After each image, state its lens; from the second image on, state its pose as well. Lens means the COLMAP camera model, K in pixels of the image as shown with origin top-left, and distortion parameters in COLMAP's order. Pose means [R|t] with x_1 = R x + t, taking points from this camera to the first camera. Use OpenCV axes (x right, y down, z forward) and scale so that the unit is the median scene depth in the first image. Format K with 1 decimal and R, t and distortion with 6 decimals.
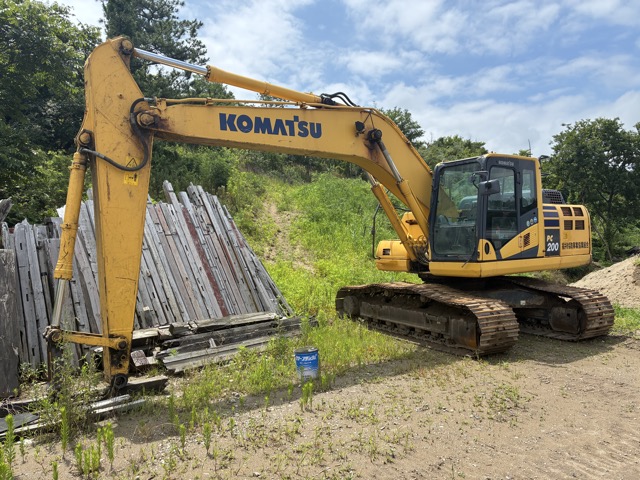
lens RADIAL K [[484.6, 0, 316.1], [0, 484.6, 242.5], [0, 0, 1]] dist [0.061094, -0.071966]
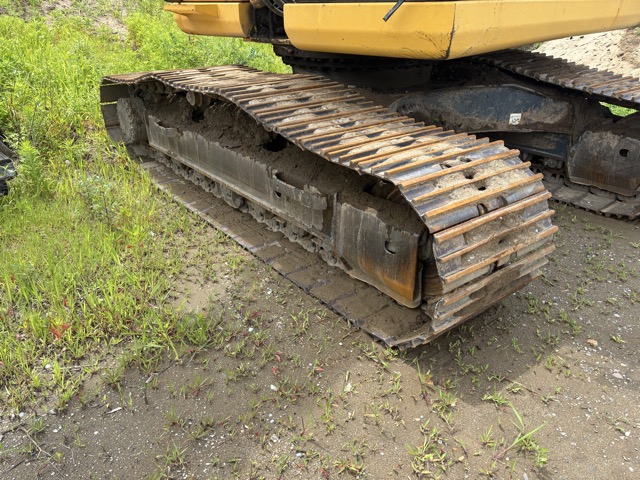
lens RADIAL K [[484.6, 0, 316.1], [0, 484.6, 242.5], [0, 0, 1]] dist [0.061094, -0.071966]
pose [[0.983541, -0.066236, 0.168107, 0.206085], [-0.014366, 0.898773, 0.438180, 0.043558], [-0.180113, -0.433383, 0.883028, 0.708463]]
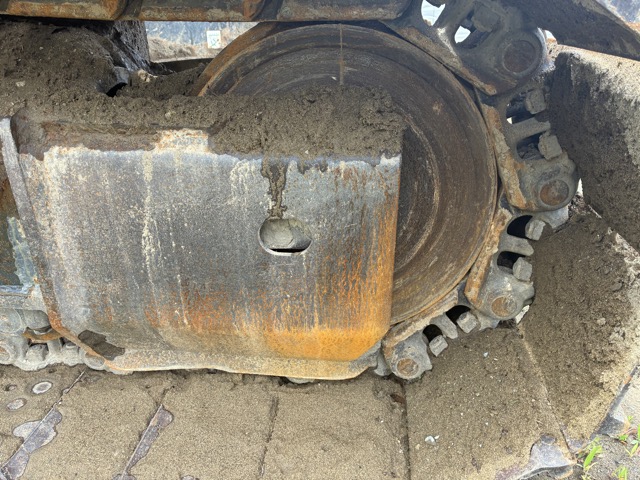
lens RADIAL K [[484.6, 0, 316.1], [0, 484.6, 242.5], [0, 0, 1]] dist [0.061094, -0.071966]
pose [[0.553857, -0.329718, 0.764545, 0.230638], [-0.012219, 0.914931, 0.403426, 0.135002], [-0.832522, -0.232782, 0.502712, 0.900424]]
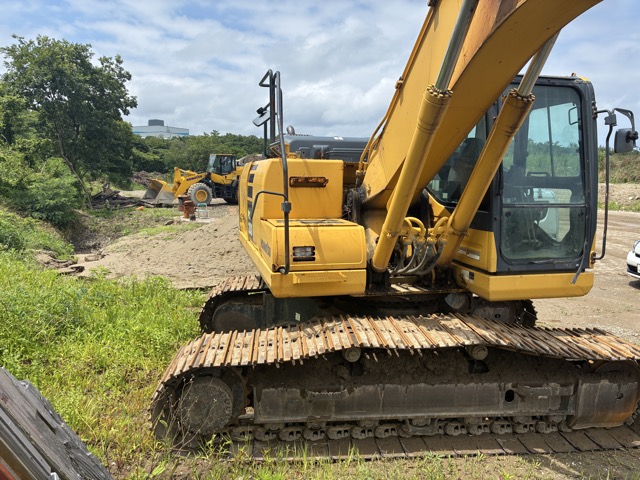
lens RADIAL K [[484.6, 0, 316.1], [0, 484.6, 242.5], [0, 0, 1]] dist [0.061094, -0.071966]
pose [[0.384182, -0.098149, 0.918025, -0.302915], [-0.020369, 0.993190, 0.114710, -0.049989], [-0.923033, -0.062768, 0.379567, 1.062751]]
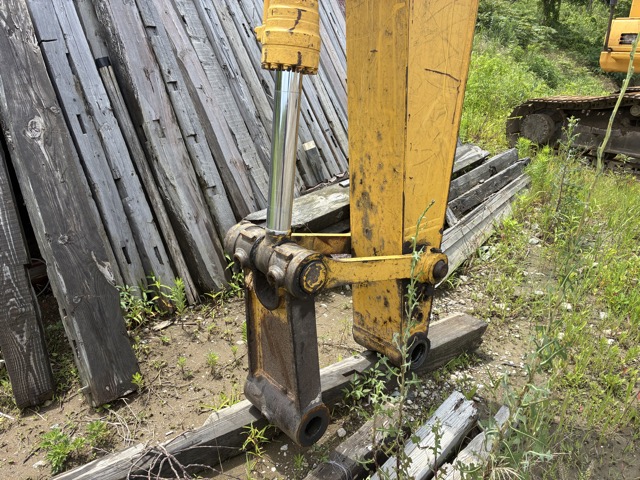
lens RADIAL K [[484.6, 0, 316.1], [0, 484.6, 242.5], [0, 0, 1]] dist [0.061094, -0.071966]
pose [[0.996607, -0.017900, 0.080338, -0.369928], [-0.013443, 0.927562, 0.373428, 0.043359], [-0.081203, -0.373241, 0.924174, 0.497345]]
